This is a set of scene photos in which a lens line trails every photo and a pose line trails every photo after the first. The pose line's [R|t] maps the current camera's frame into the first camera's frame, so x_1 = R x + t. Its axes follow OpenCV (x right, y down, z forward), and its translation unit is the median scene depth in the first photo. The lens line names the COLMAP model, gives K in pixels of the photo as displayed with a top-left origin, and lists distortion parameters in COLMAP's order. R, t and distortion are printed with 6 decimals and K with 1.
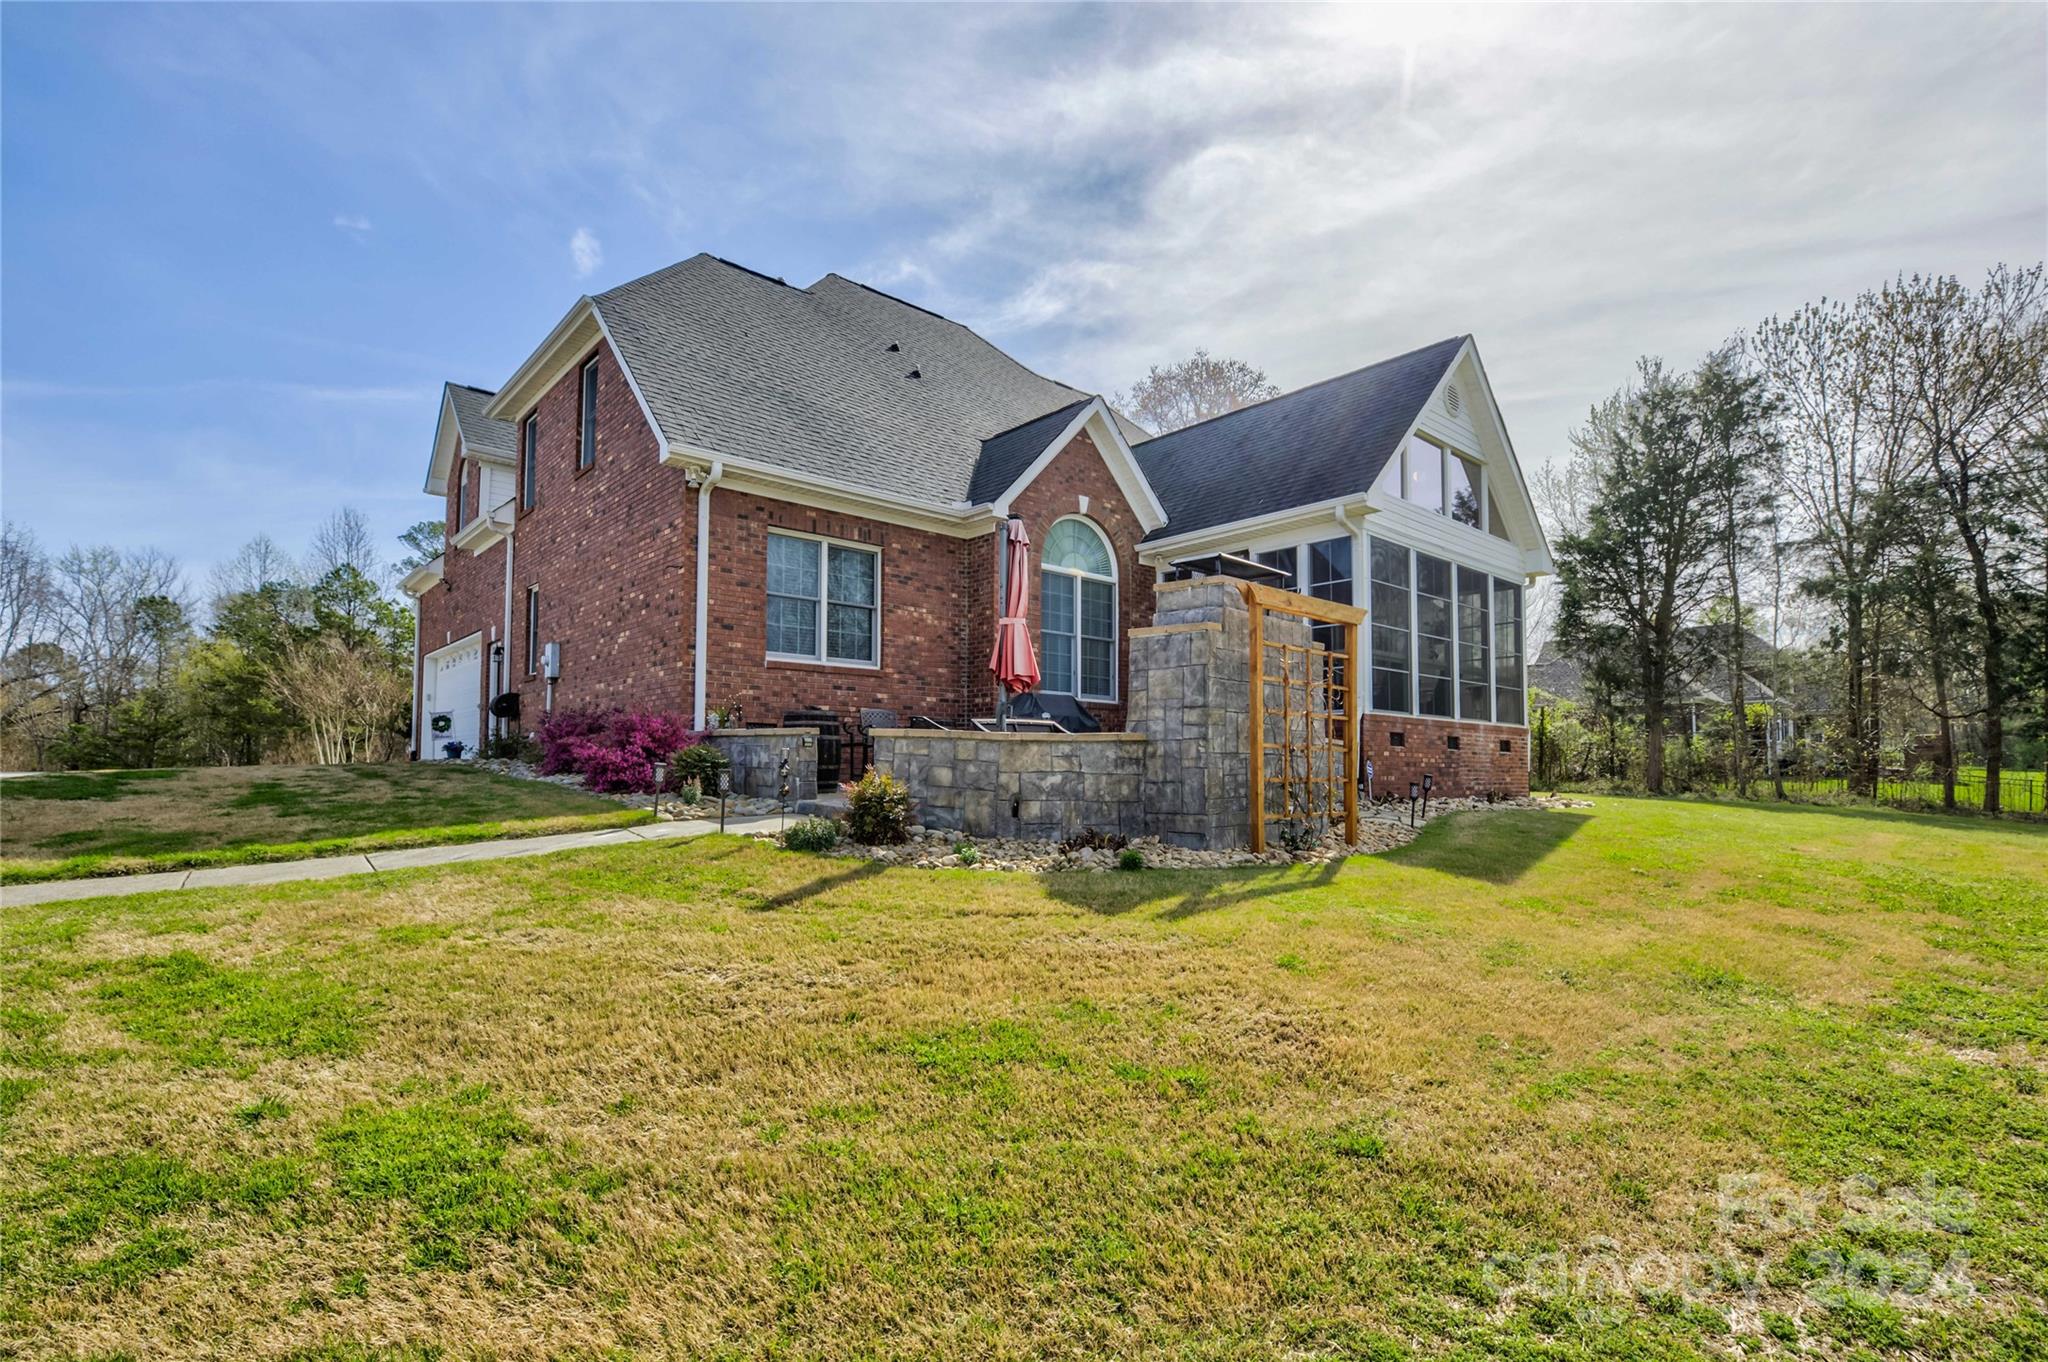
lens RADIAL K [[956.6, 0, 1030.6], [0, 956.6, 675.8], [0, 0, 1]] dist [-0.001184, 0.000259]
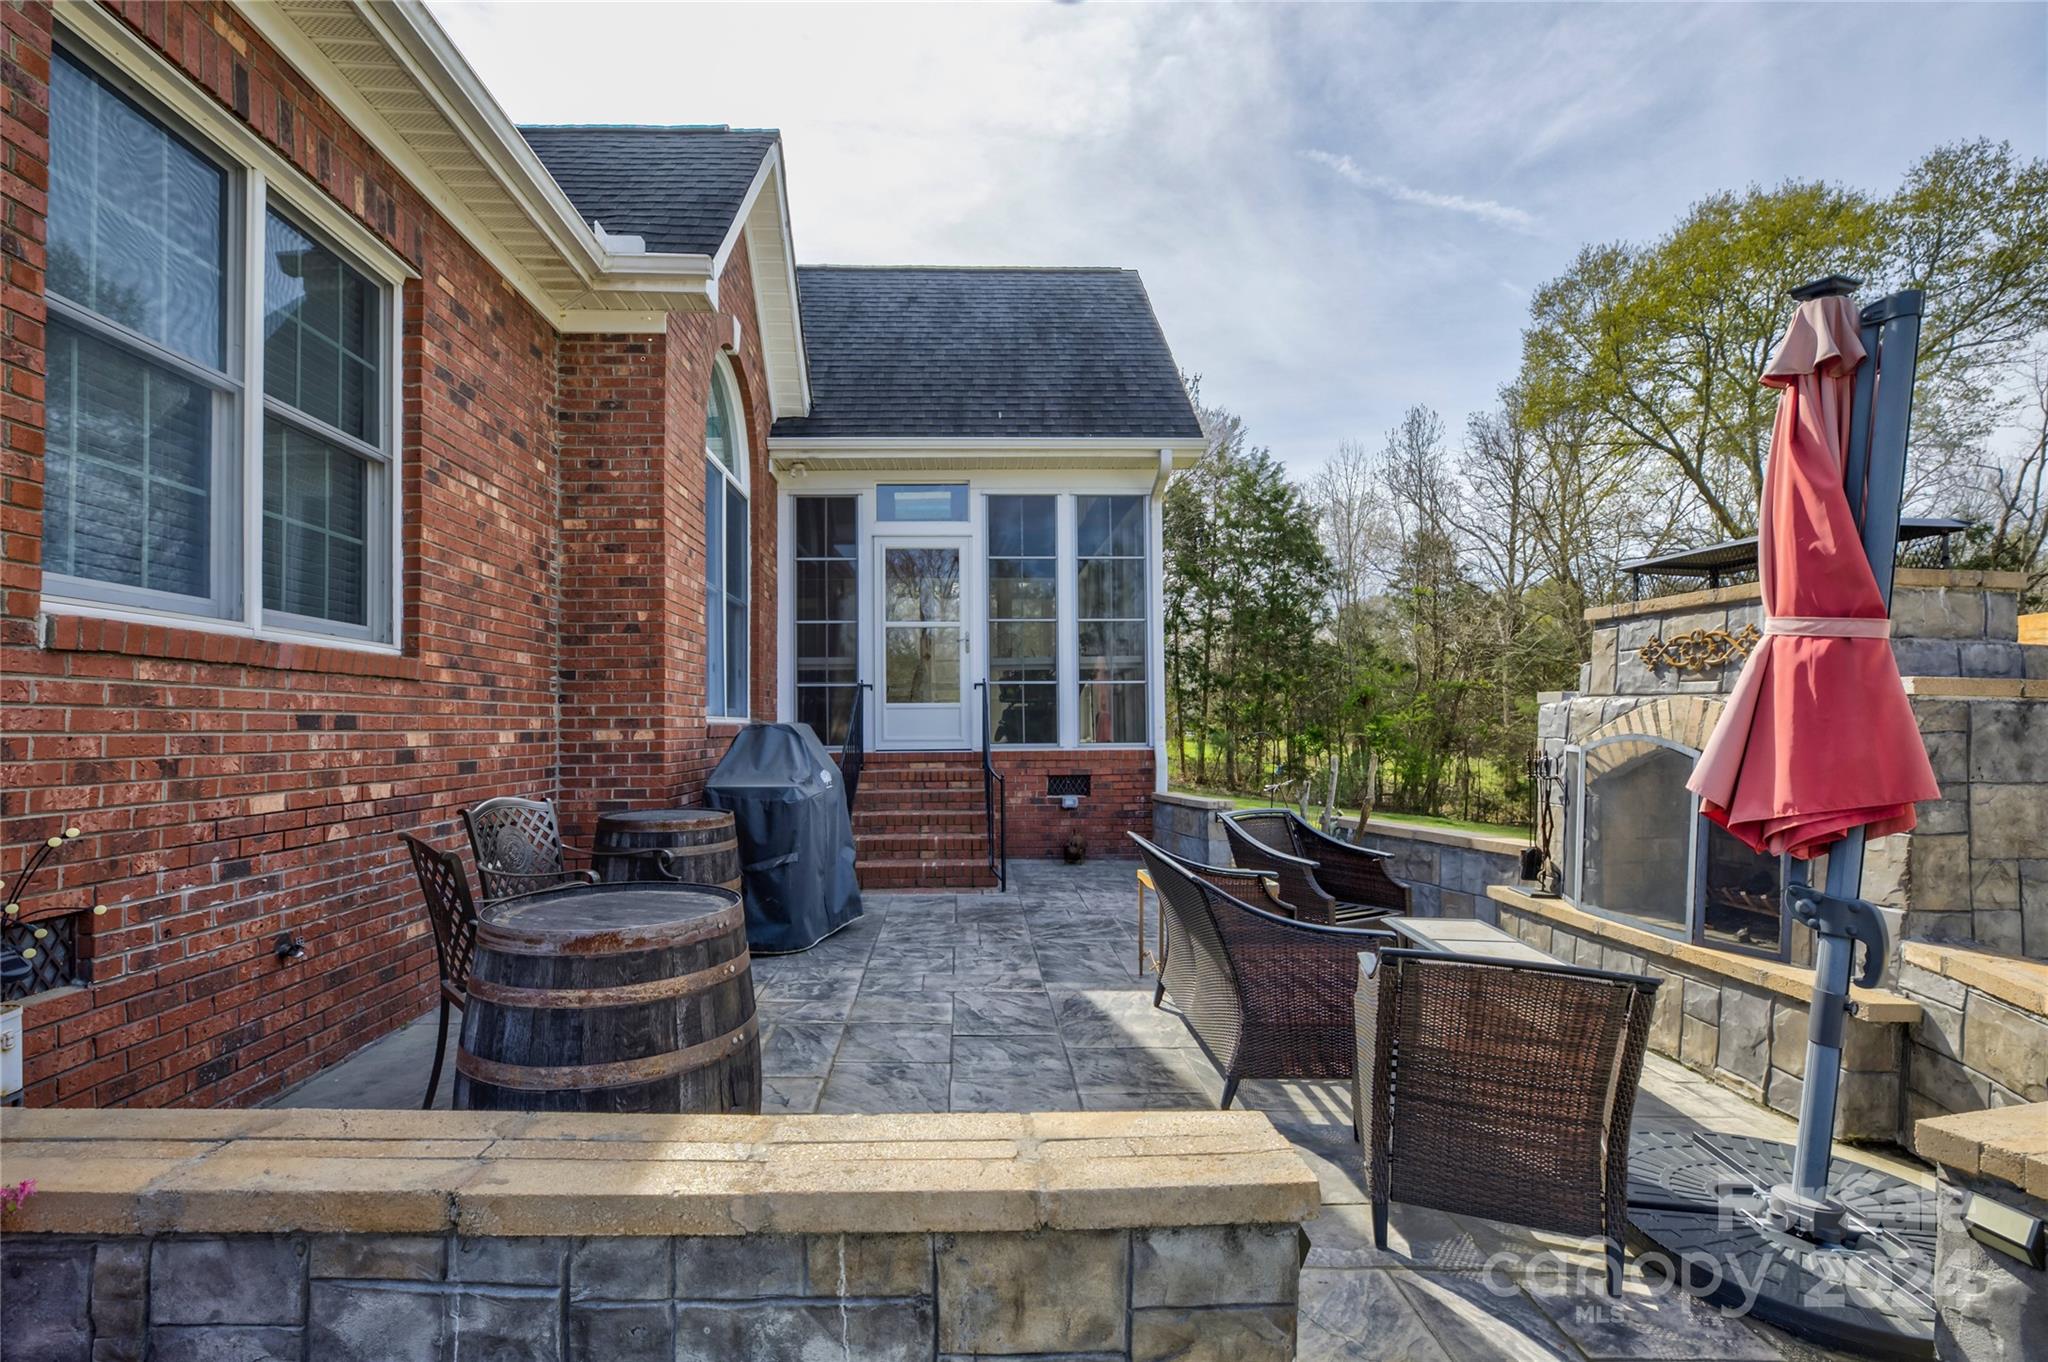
lens RADIAL K [[956.6, 0, 1018.5], [0, 956.6, 679.3], [0, 0, 1]] dist [-0.001184, 0.000259]
pose [[0.627208, 0.028884, 0.778316, -0.284709], [-0.068716, 0.997467, 0.018358, -0.019159], [-0.775815, -0.064997, 0.627604, 0.658675]]
